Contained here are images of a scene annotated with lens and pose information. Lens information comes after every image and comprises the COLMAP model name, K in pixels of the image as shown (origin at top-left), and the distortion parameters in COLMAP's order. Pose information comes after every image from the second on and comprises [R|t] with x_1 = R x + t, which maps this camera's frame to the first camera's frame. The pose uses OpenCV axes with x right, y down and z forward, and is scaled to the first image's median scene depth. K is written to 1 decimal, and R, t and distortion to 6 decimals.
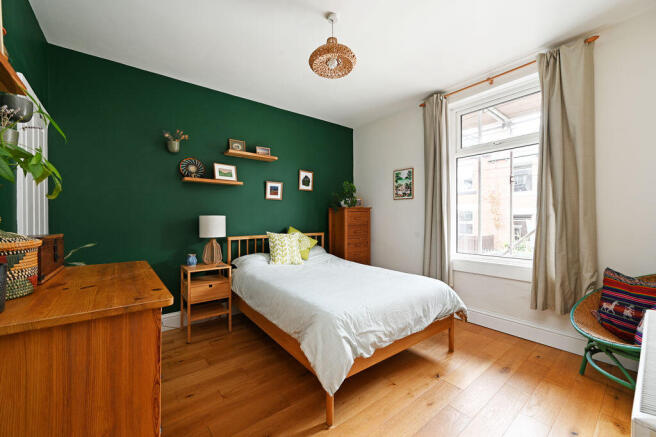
lens RADIAL K [[257.4, 0, 325.9], [0, 257.4, 217.1], [0, 0, 1]] dist [-0.001376, -0.000053]
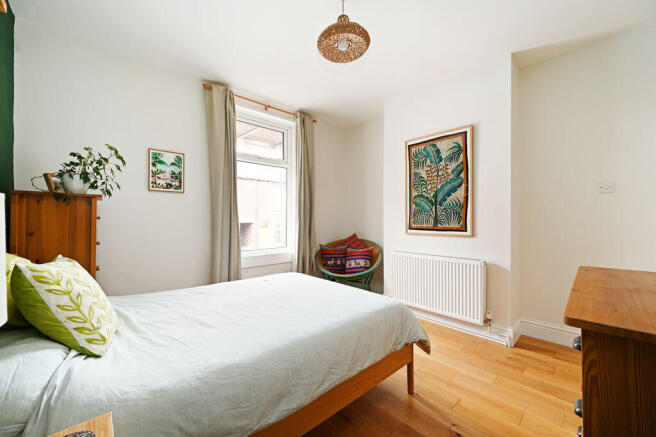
lens RADIAL K [[257.4, 0, 327.1], [0, 257.4, 219.2], [0, 0, 1]] dist [-0.001376, -0.000053]
pose [[-0.079091, 0.003479, 0.996861, -0.573759], [-0.004875, 0.999981, -0.003876, 0.010654], [-0.996855, -0.005166, -0.079073, 0.749289]]
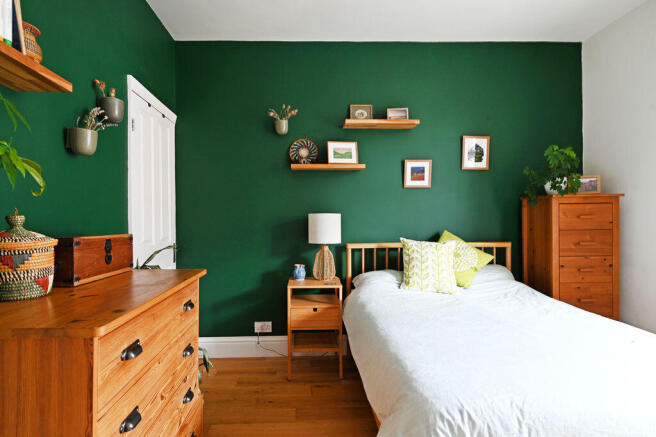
lens RADIAL K [[356.0, 0, 327.9], [0, 356.0, 218.8], [0, 0, 1]] dist [-0.002950, -0.001509]
pose [[0.809888, -0.001458, -0.586583, 0.149497], [0.005893, 0.999967, 0.005650, 0.002936], [0.586555, -0.008033, 0.809869, 0.172600]]
